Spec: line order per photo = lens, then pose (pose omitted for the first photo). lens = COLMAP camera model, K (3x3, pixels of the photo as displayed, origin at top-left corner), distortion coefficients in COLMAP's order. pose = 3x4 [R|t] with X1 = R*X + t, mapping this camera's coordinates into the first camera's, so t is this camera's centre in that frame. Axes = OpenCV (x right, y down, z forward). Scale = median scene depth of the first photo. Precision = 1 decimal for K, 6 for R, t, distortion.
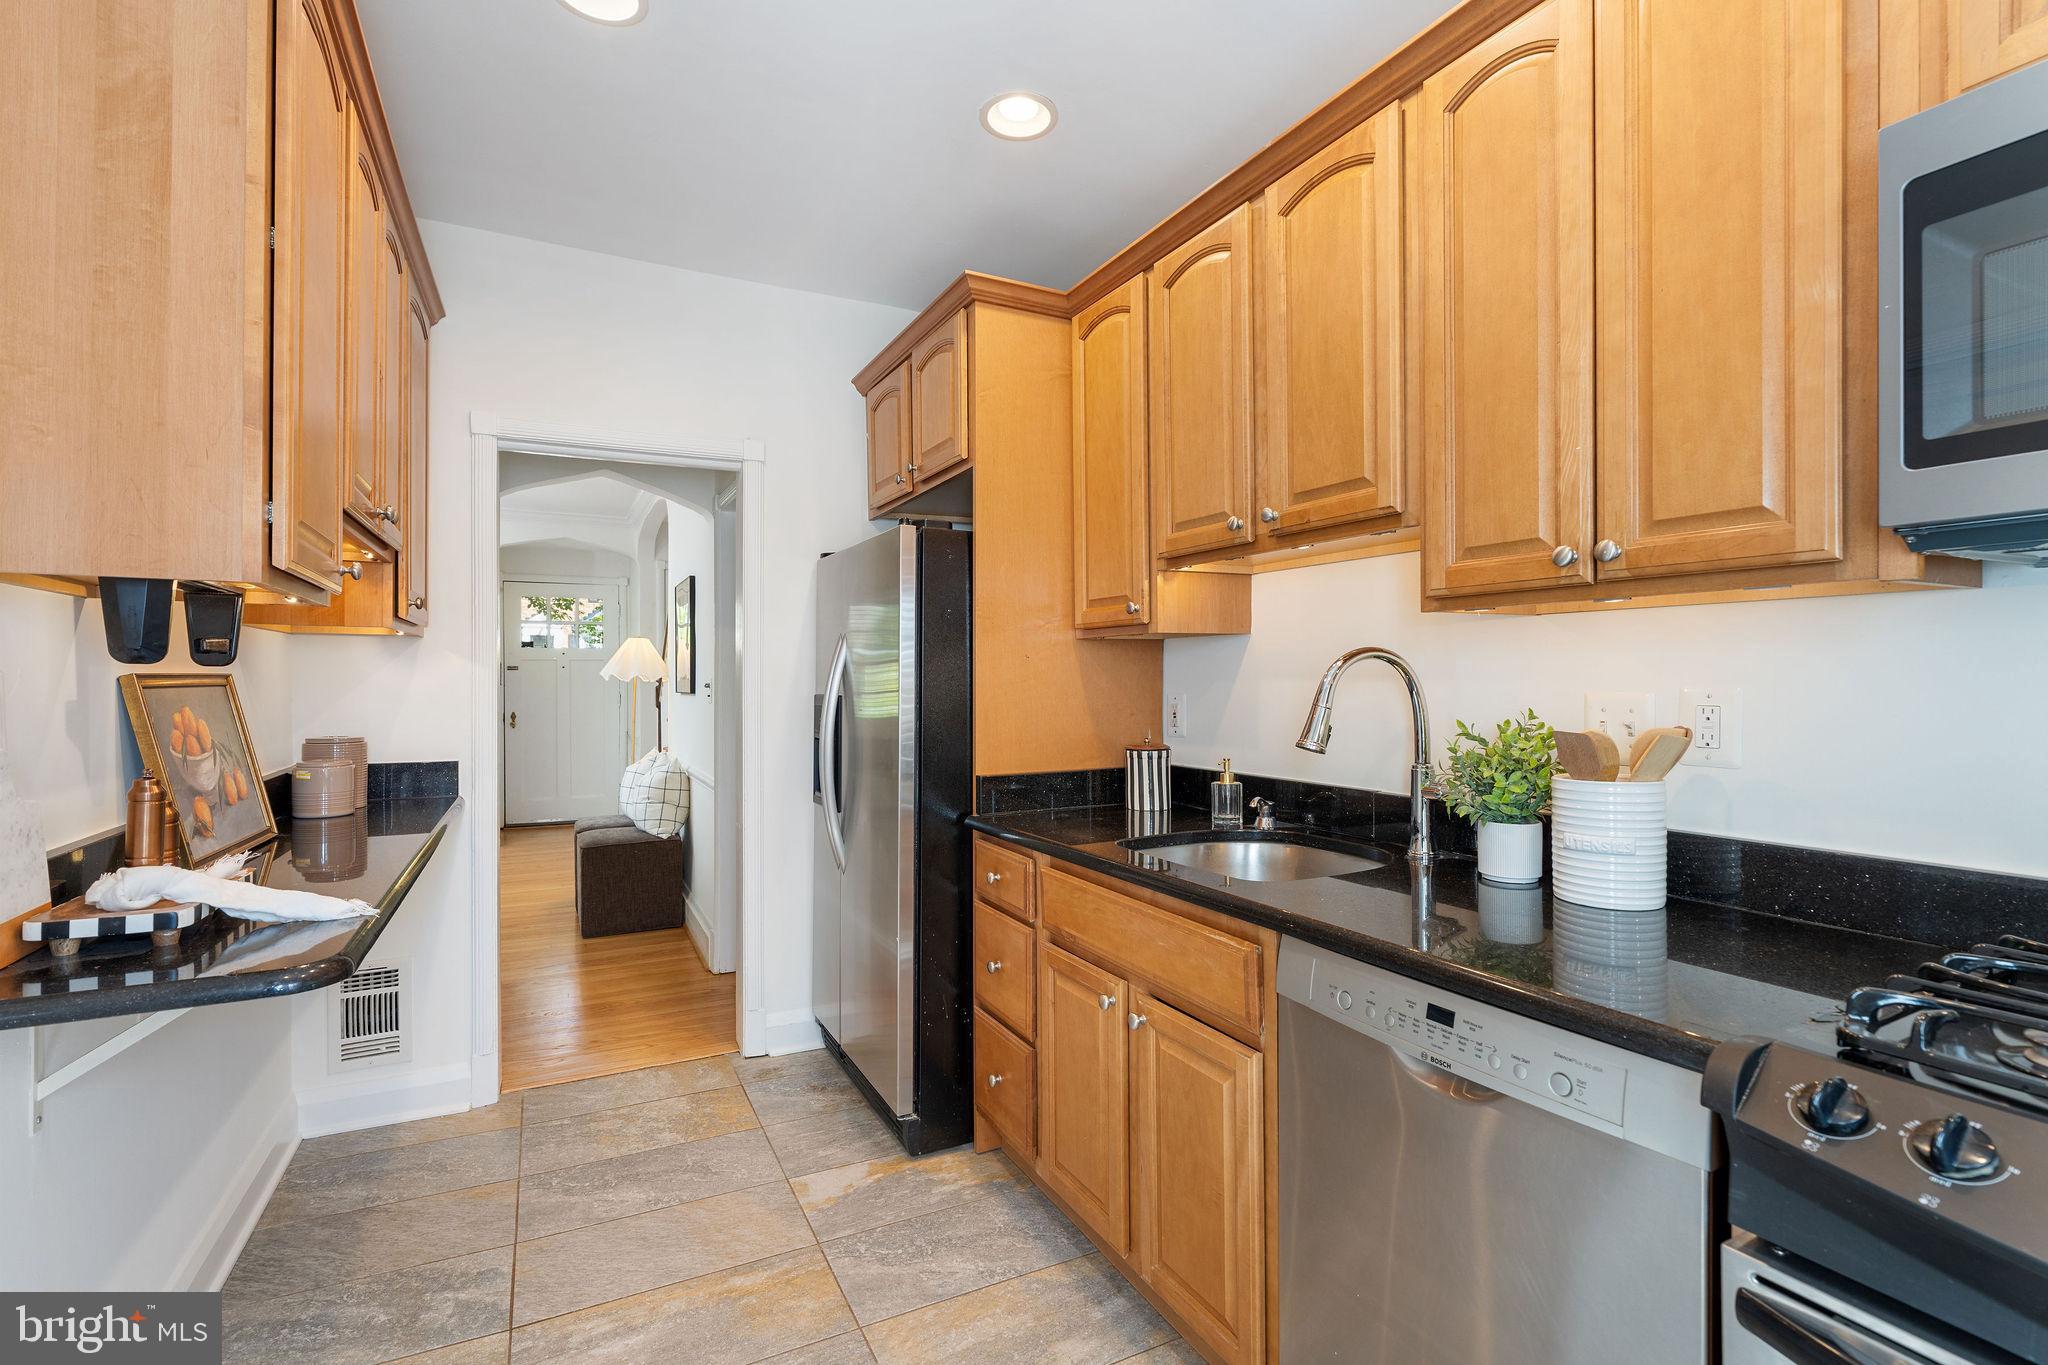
lens RADIAL K [[911.9, 0, 1024.0], [0, 911.9, 682.5], [0, 0, 1]] dist [-0.000347, 0.000480]
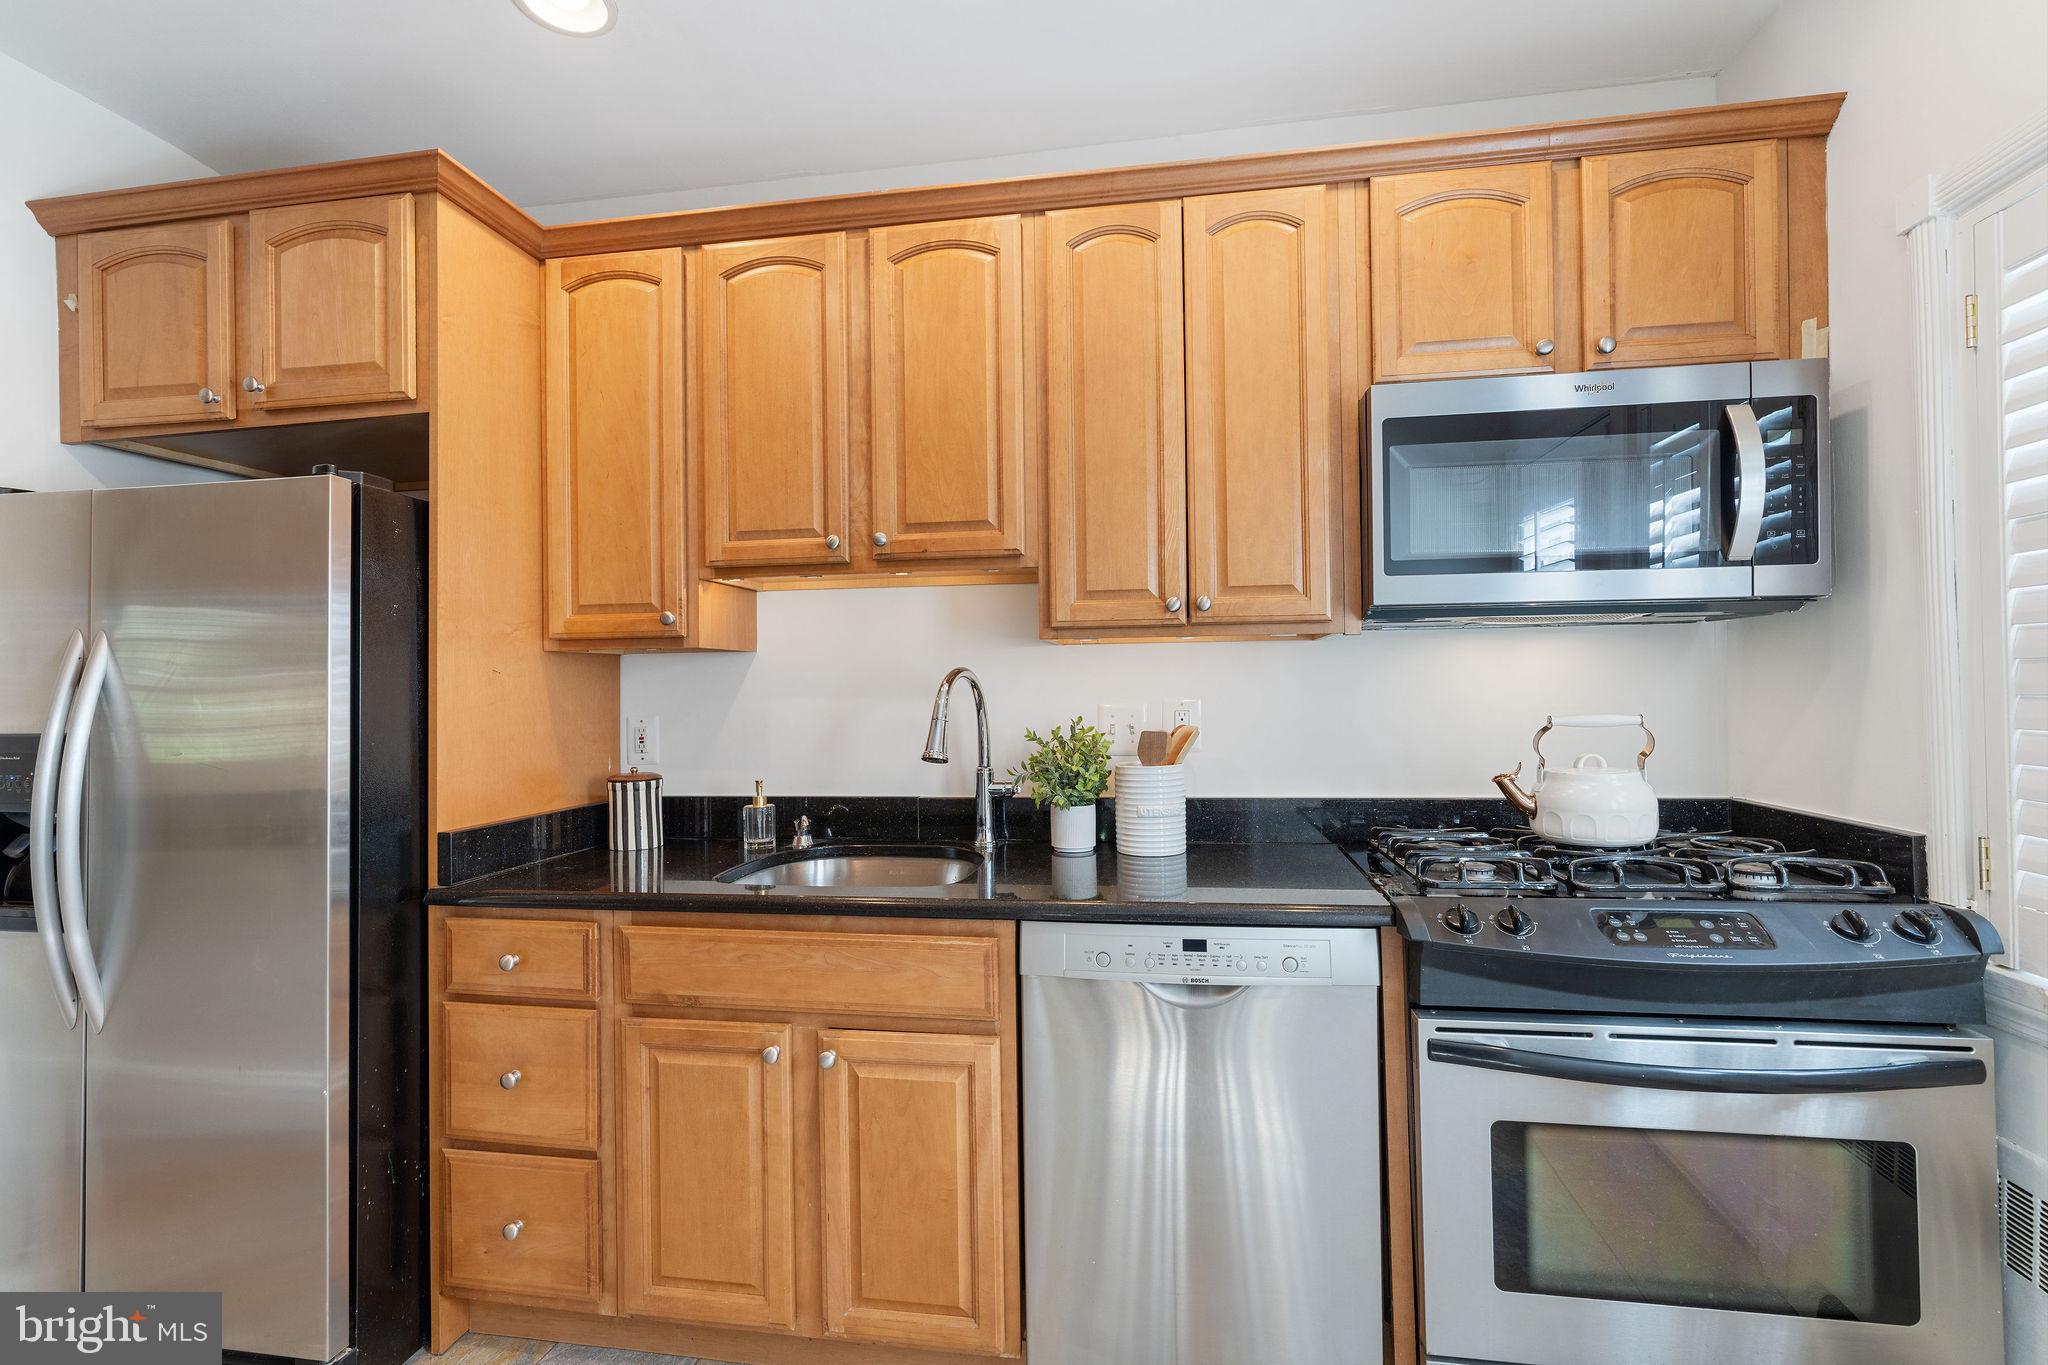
lens RADIAL K [[911.9, 0, 1024.0], [0, 911.9, 682.5], [0, 0, 1]] dist [-0.000347, 0.000480]
pose [[0.608719, 0.005585, 0.793366, -0.435737], [0.015159, 0.999711, -0.018668, 0.002334], [-0.793241, 0.023390, 0.608459, 0.222566]]
